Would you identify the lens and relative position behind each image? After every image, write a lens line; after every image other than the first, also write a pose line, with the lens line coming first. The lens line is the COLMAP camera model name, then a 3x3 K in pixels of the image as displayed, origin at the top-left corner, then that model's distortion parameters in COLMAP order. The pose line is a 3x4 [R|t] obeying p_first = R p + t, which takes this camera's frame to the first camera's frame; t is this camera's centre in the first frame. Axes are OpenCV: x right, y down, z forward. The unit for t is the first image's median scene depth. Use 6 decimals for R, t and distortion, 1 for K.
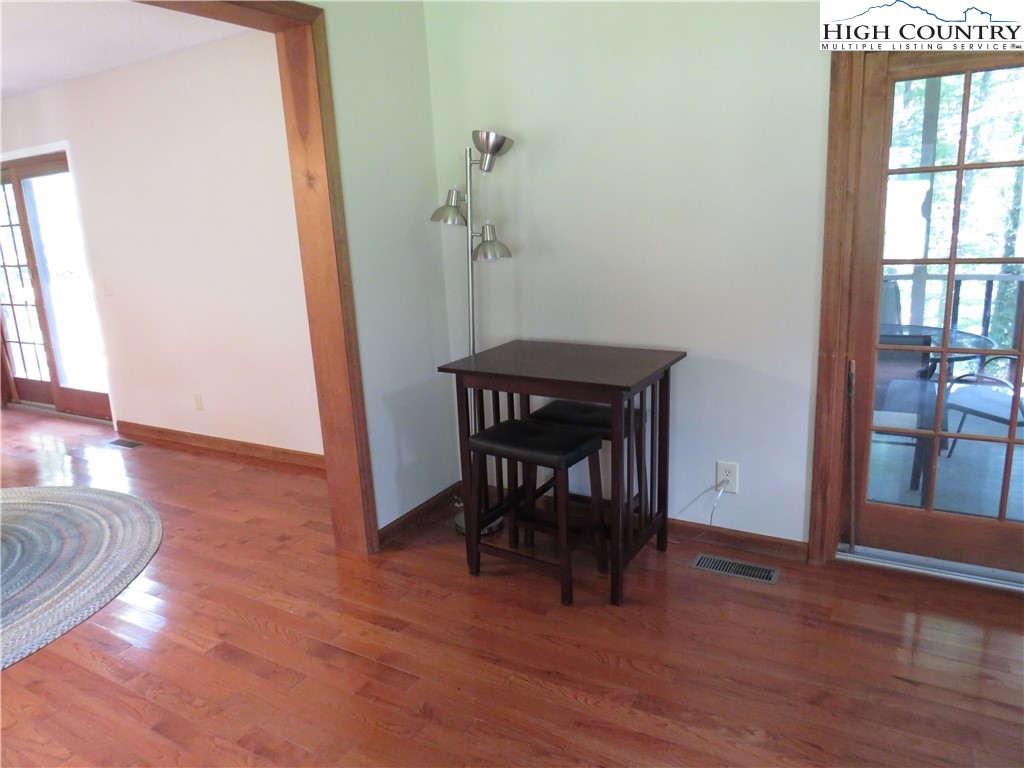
lens RADIAL K [[726.5, 0, 510.8], [0, 726.5, 386.9], [0, 0, 1]] dist [-0.022923, 0.013735]
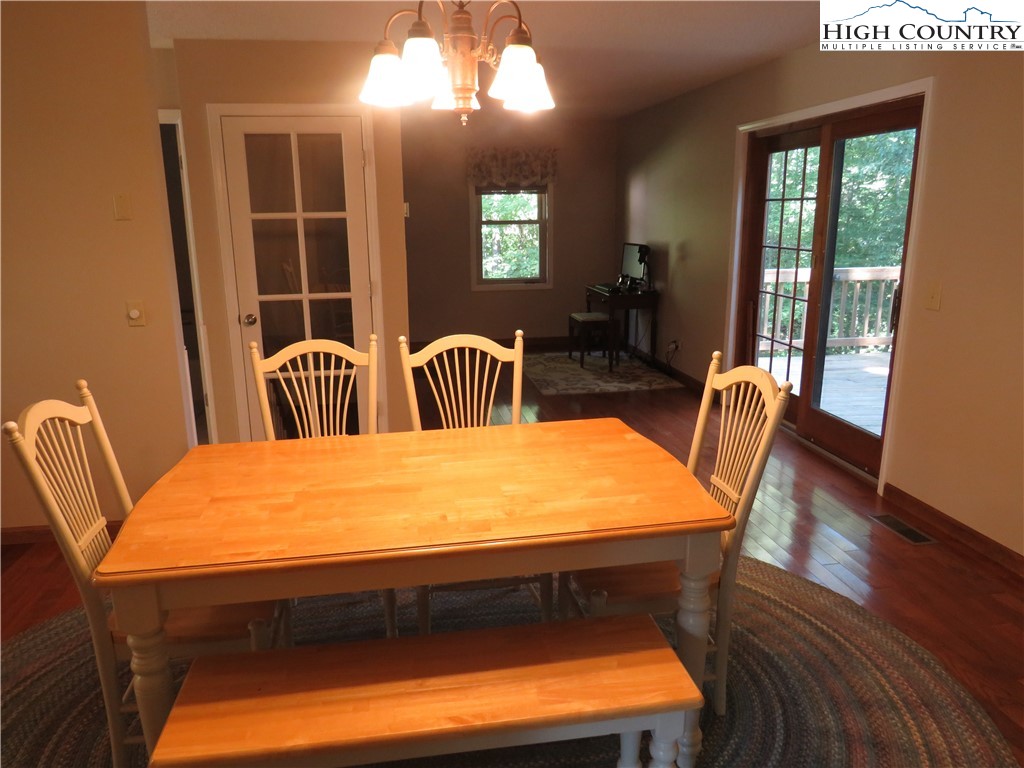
lens RADIAL K [[726.5, 0, 510.7], [0, 726.5, 385.3], [0, 0, 1]] dist [-0.022923, 0.013735]
pose [[0.642328, 0.221692, -0.733667, -0.291705], [-0.197067, 0.972841, 0.121431, -0.060522], [0.740661, 0.066583, 0.668571, 0.256348]]
